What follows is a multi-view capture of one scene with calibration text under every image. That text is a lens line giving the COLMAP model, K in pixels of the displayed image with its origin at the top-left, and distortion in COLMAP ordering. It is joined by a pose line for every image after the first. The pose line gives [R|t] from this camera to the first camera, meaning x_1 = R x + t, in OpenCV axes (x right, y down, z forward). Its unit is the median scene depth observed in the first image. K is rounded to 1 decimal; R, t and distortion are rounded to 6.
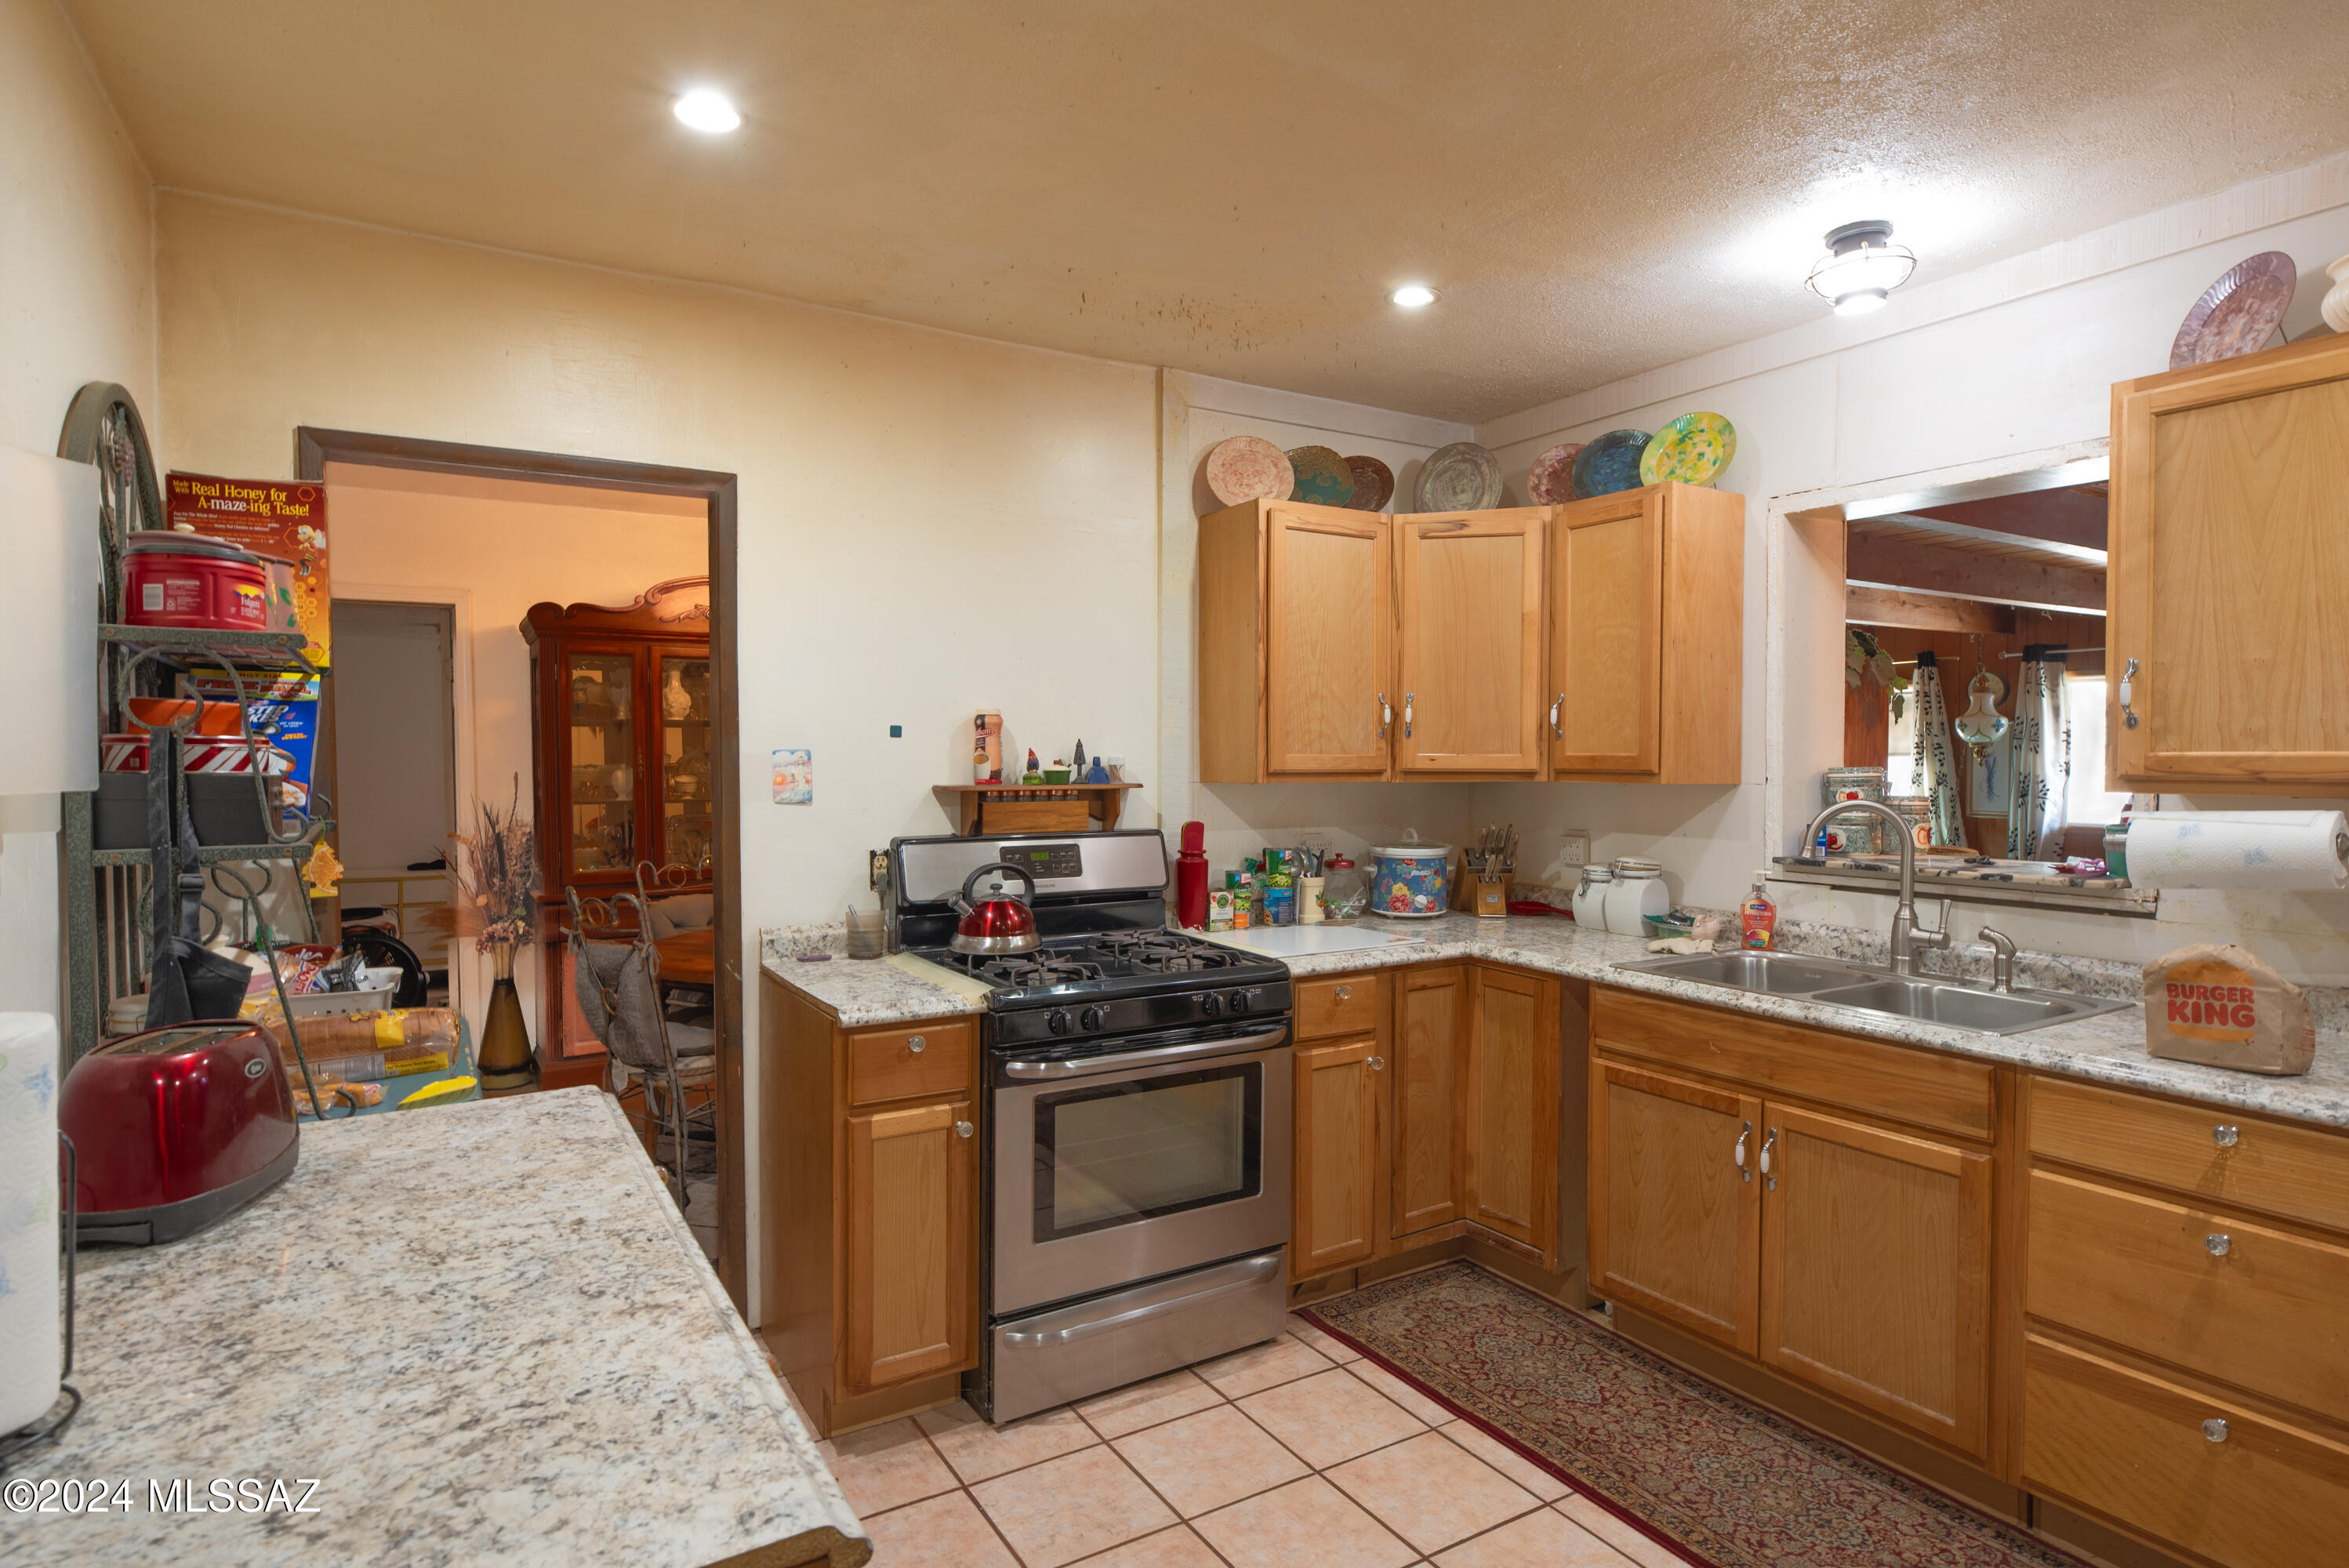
lens RADIAL K [[1266.3, 0, 1170.0], [0, 1266.3, 785.6], [0, 0, 1]] dist [0.011469, -0.004051]
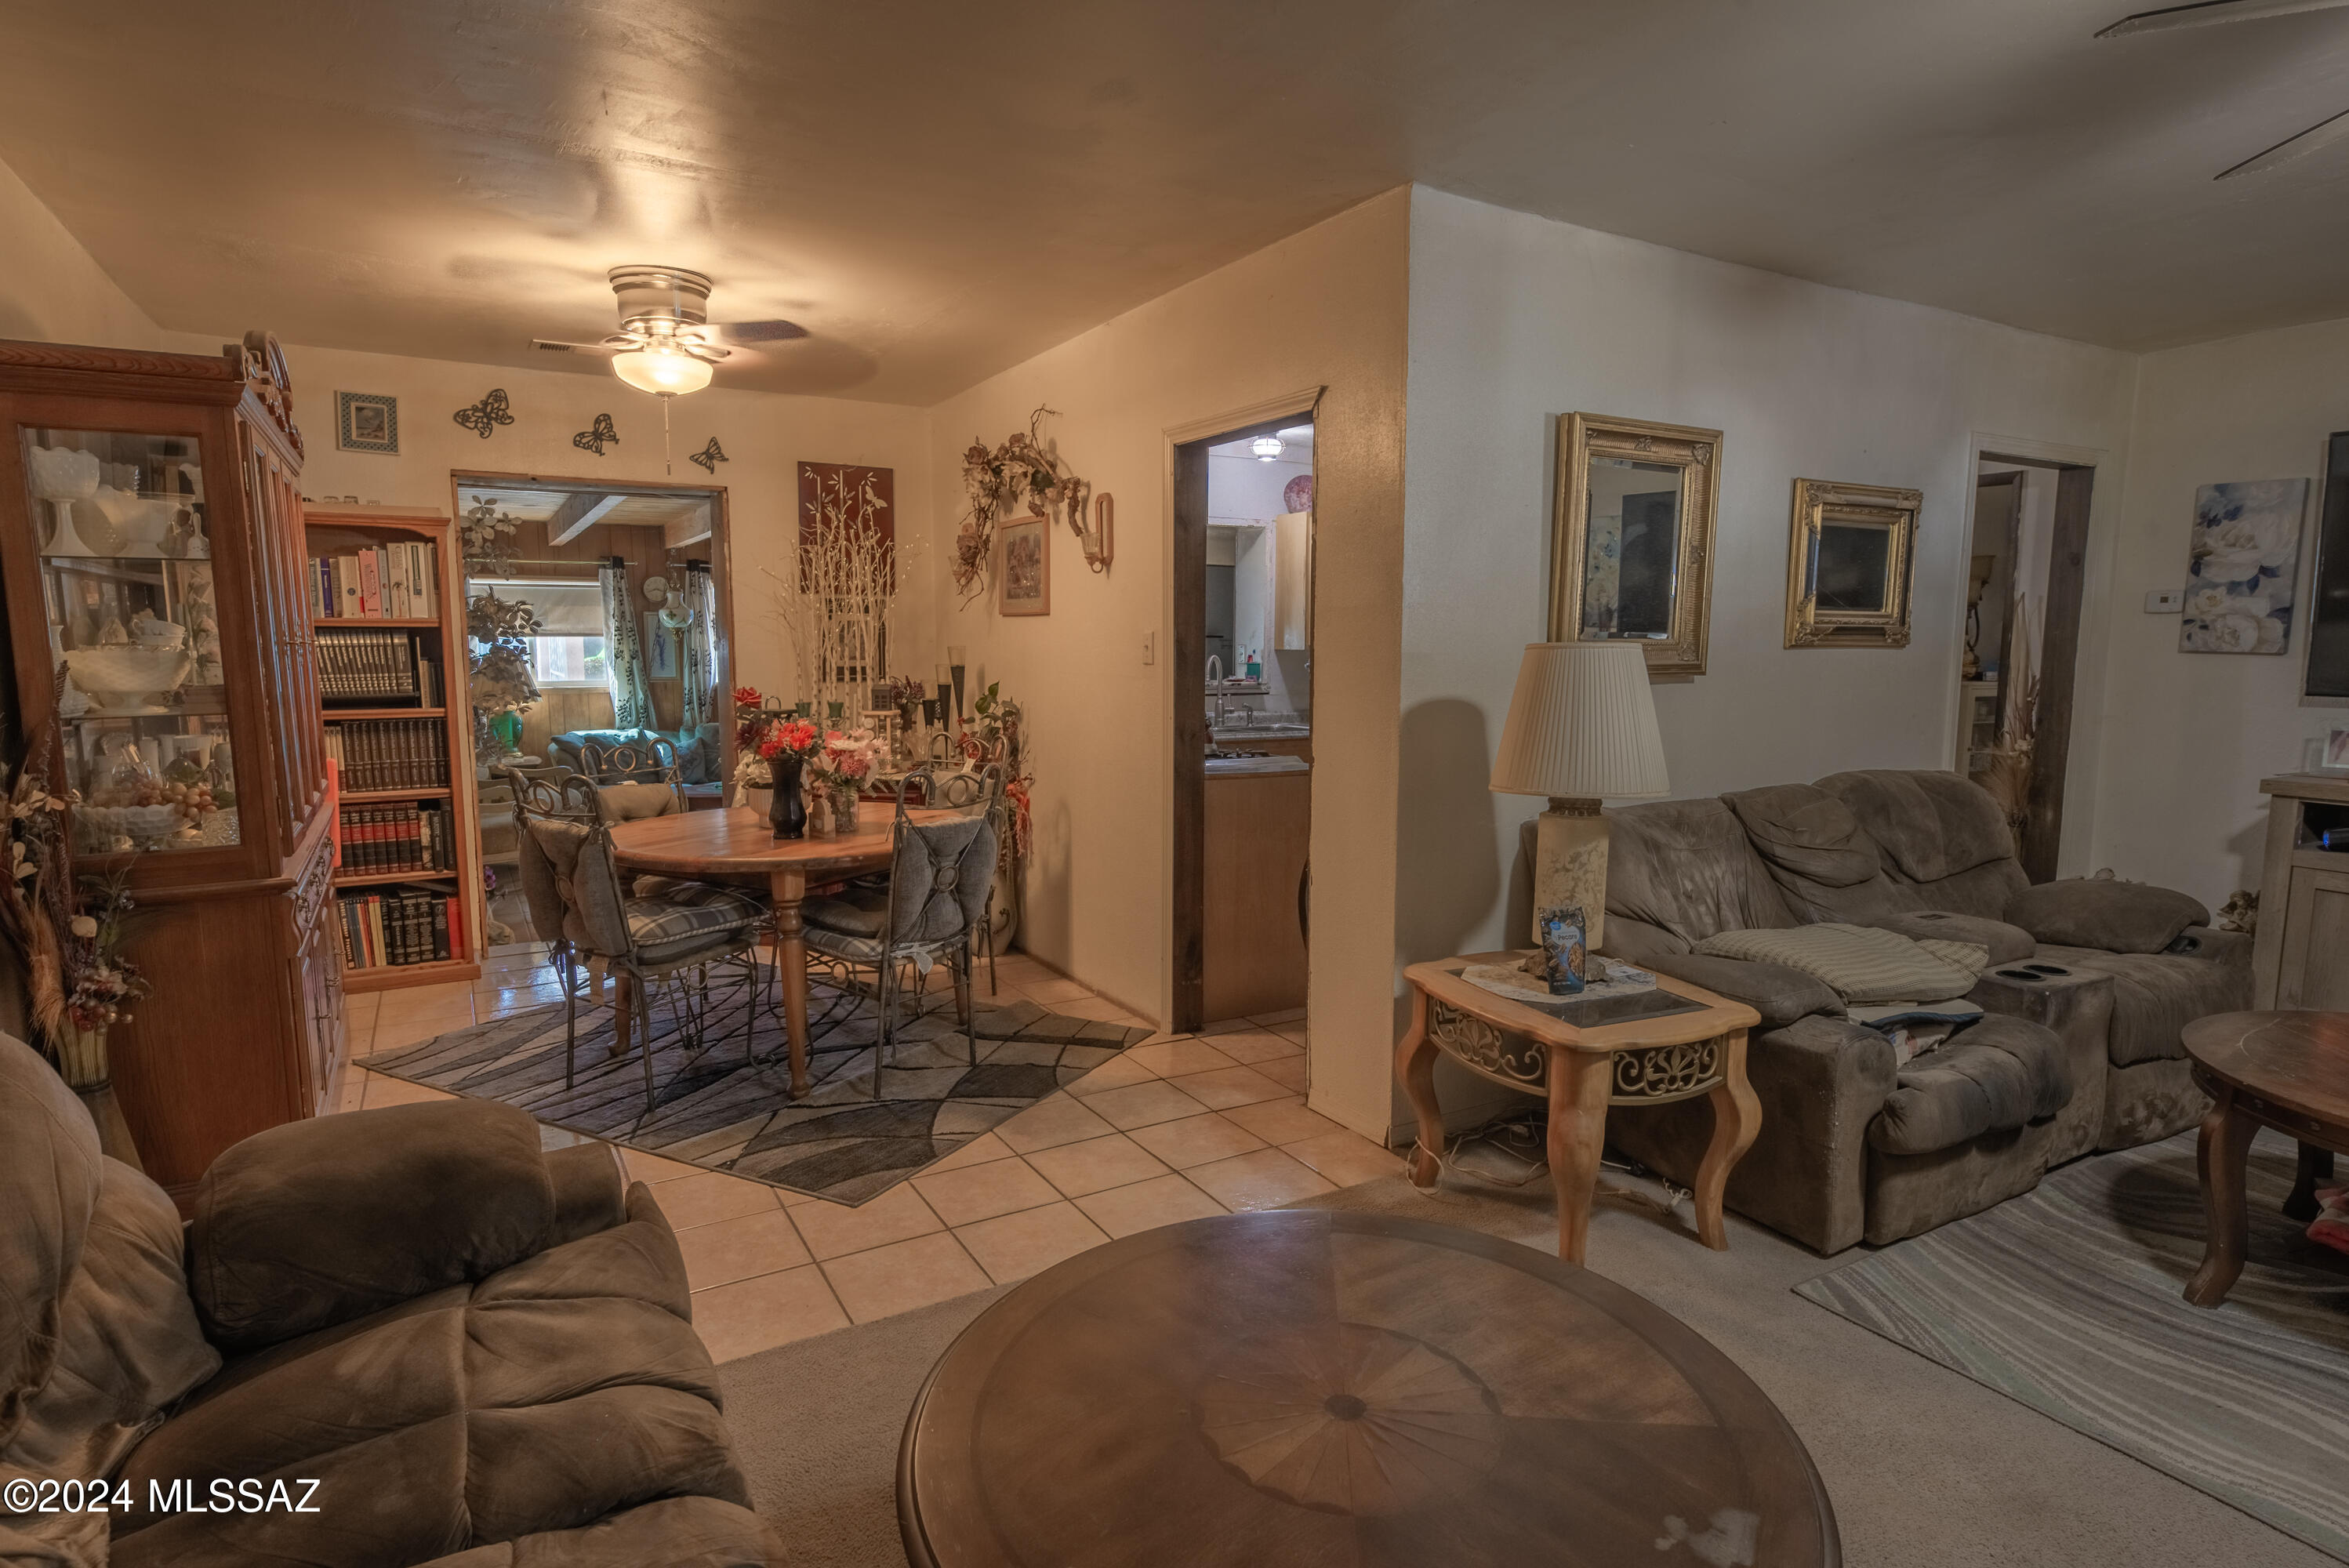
lens RADIAL K [[1266.3, 0, 1164.8], [0, 1266.3, 788.2], [0, 0, 1]] dist [0.011469, -0.004051]
pose [[0.028133, -0.116912, 0.992744, -1.868527], [0.020524, 0.992995, 0.116360, -0.022291], [-0.999393, 0.017102, 0.030336, 1.034990]]
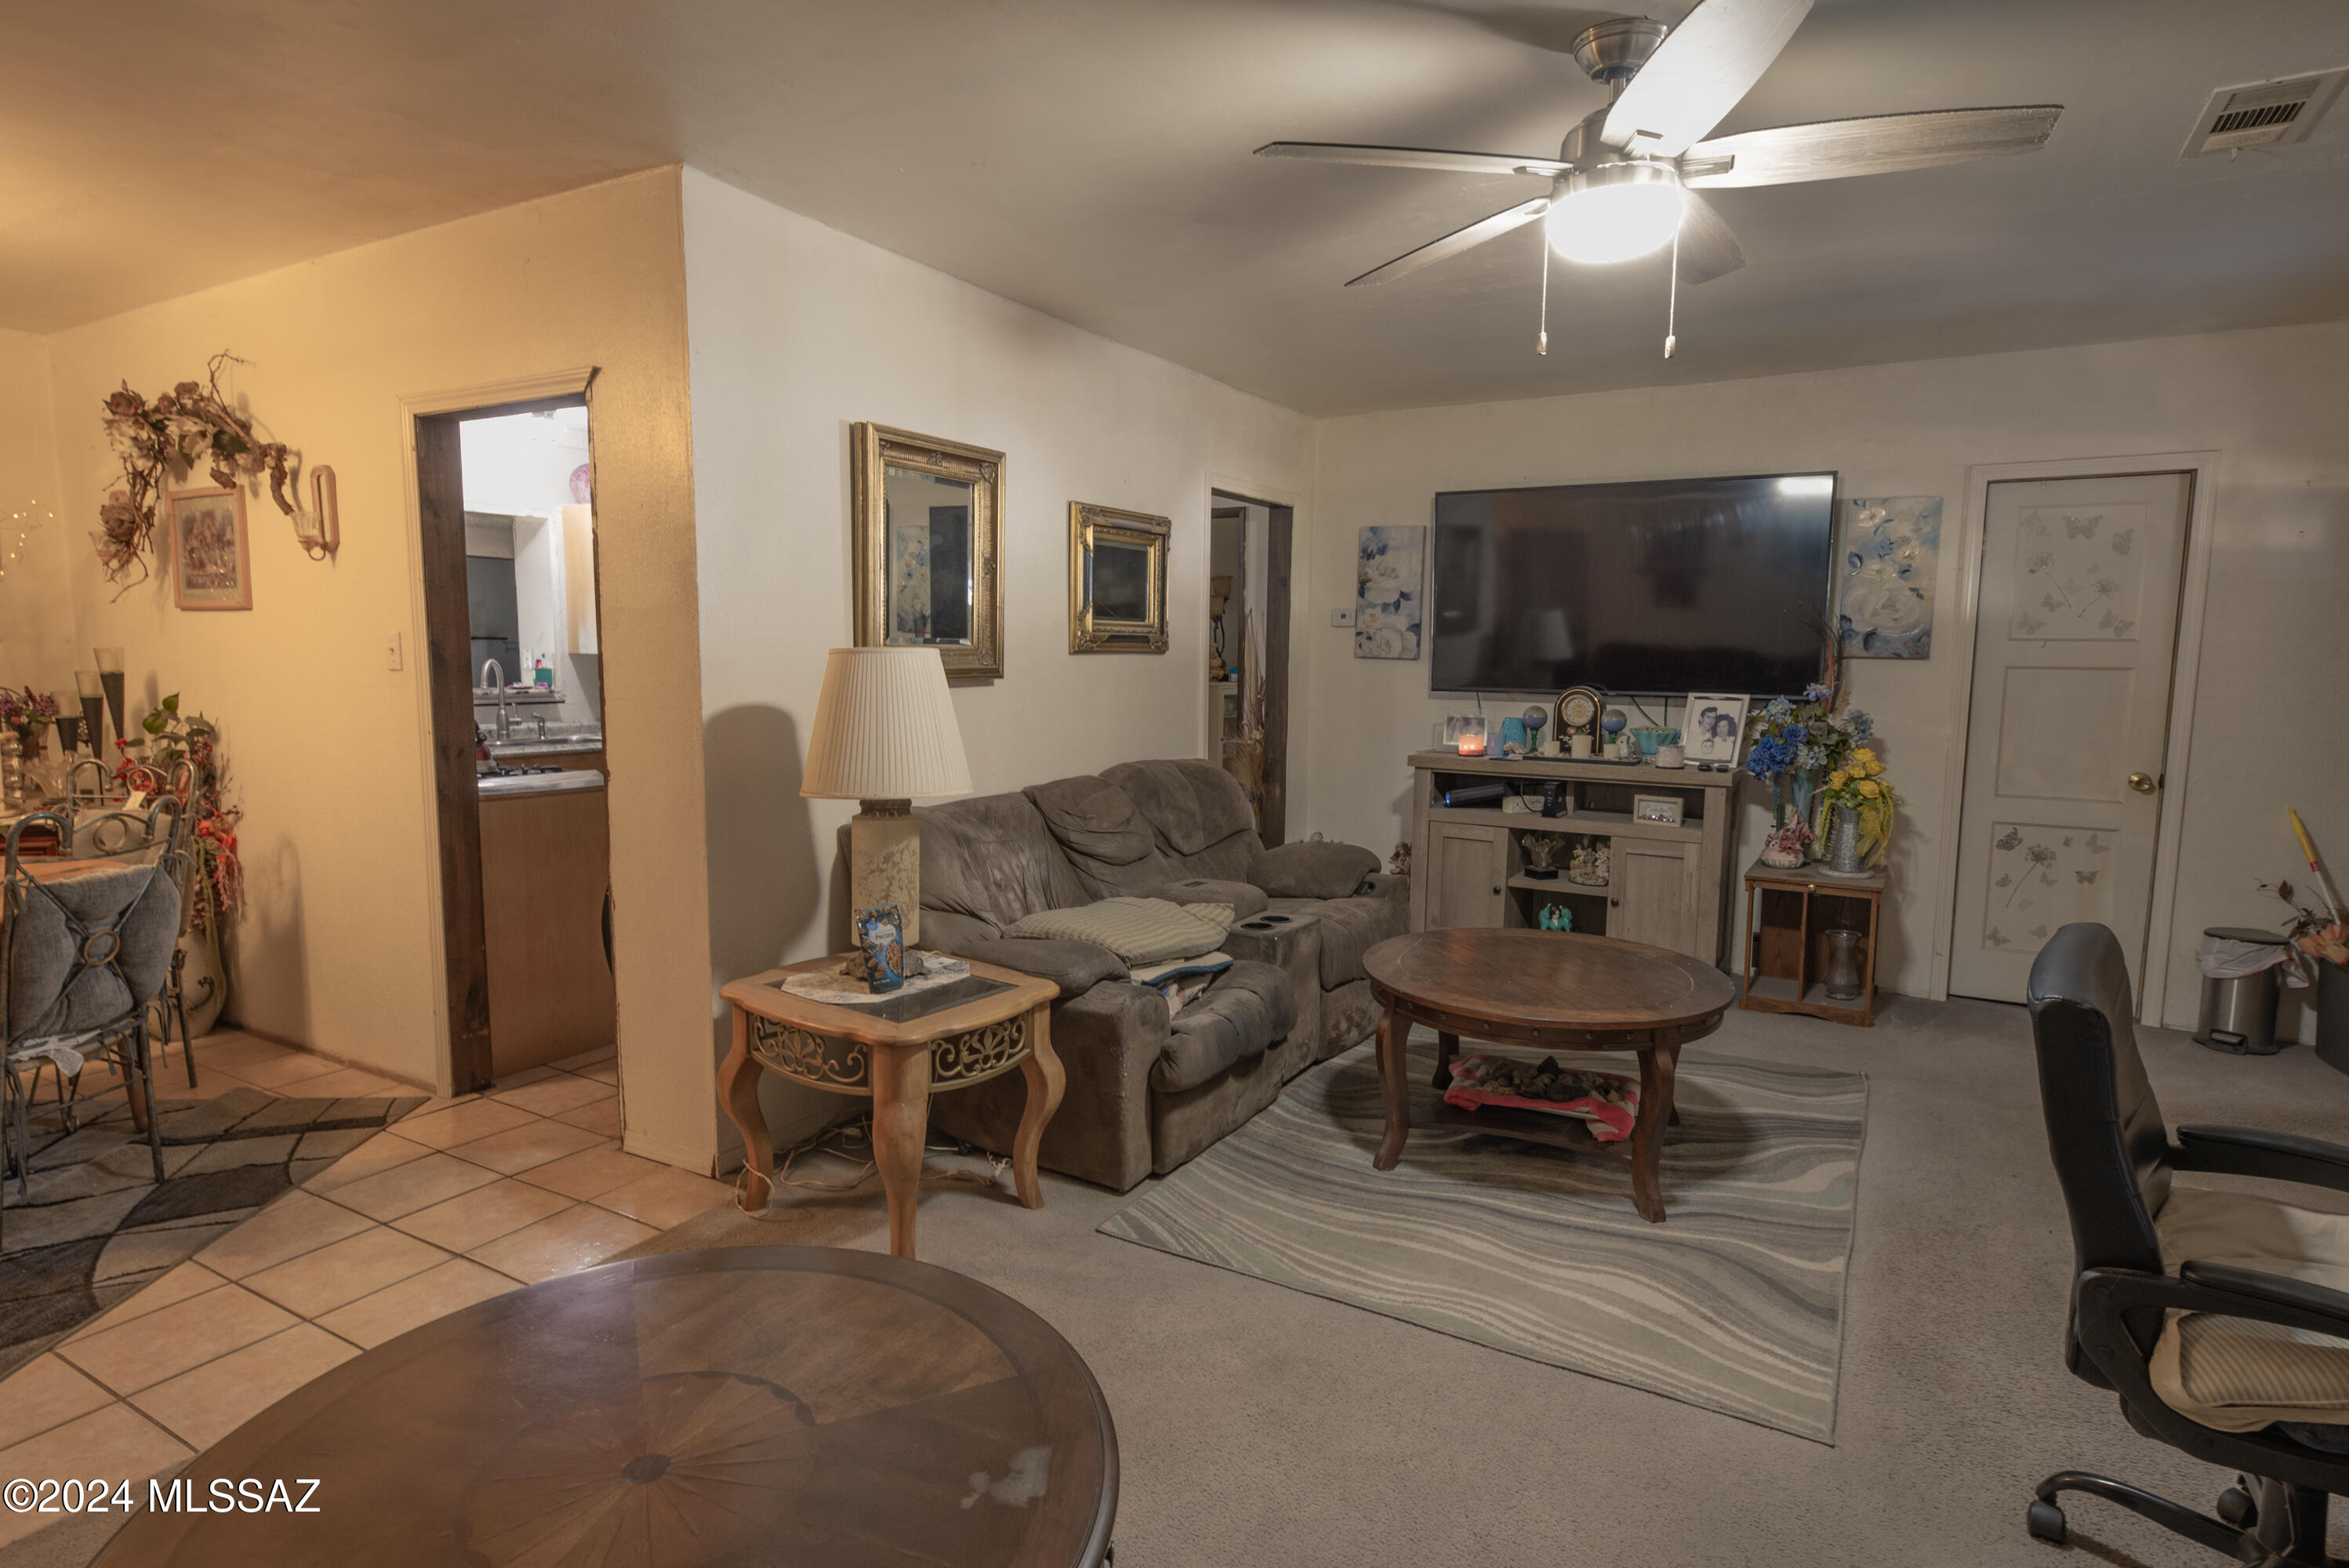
lens RADIAL K [[1266.3, 0, 1178.1], [0, 1266.3, 787.1], [0, 0, 1]] dist [0.011469, -0.004051]
pose [[-0.475938, -0.100333, 0.873737, -1.872180], [0.012067, 0.992633, 0.120559, -0.021895], [-0.879396, 0.067922, -0.471221, 1.016478]]
